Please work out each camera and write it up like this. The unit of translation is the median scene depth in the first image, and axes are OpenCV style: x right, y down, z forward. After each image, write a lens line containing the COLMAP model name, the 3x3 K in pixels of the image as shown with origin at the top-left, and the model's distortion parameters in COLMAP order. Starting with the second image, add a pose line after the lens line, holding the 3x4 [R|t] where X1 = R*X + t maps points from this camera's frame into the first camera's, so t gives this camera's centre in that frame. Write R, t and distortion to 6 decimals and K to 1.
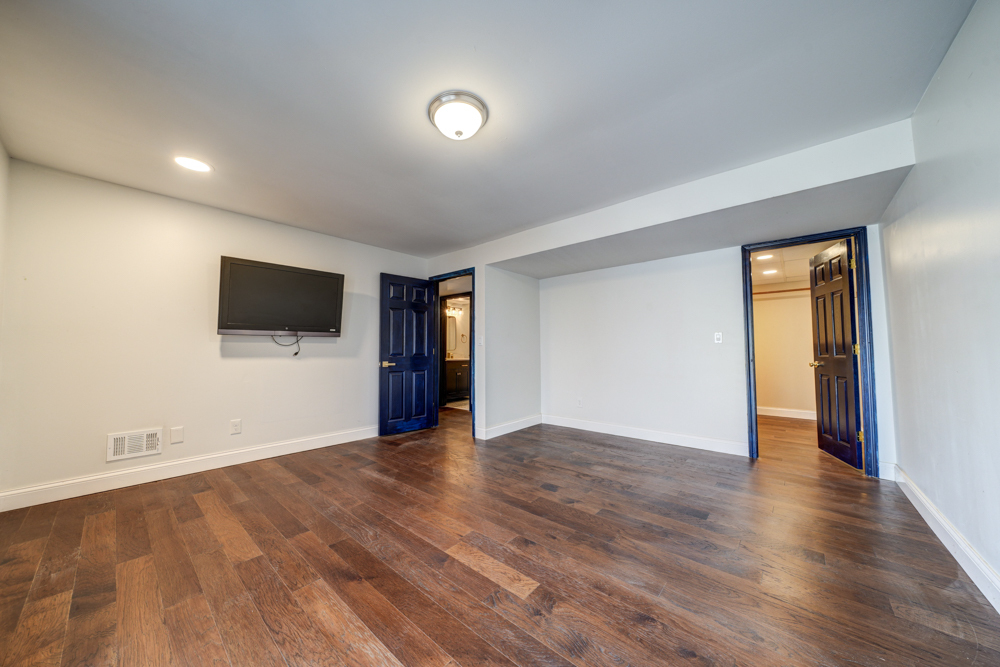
lens RADIAL K [[339.7, 0, 484.0], [0, 339.7, 336.9], [0, 0, 1]] dist [-0.000764, -0.000180]
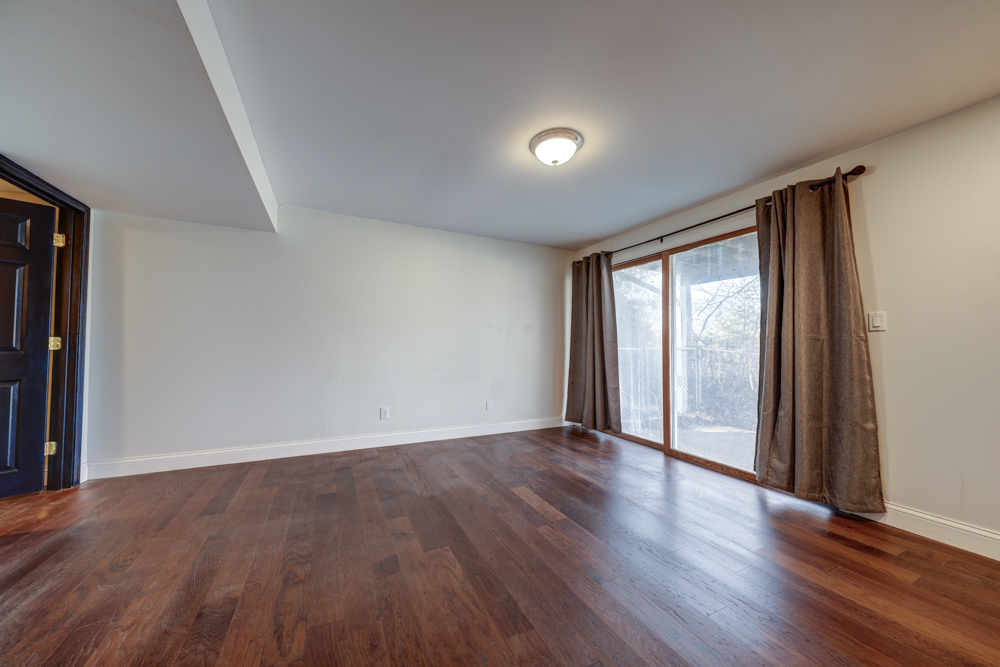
lens RADIAL K [[339.7, 0, 484.0], [0, 339.7, 336.9], [0, 0, 1]] dist [-0.000764, -0.000180]
pose [[-0.923201, 0.008523, 0.384223, -0.275153], [-0.022392, 0.996863, -0.075915, 0.091340], [-0.383665, -0.078688, -0.920114, 2.013411]]
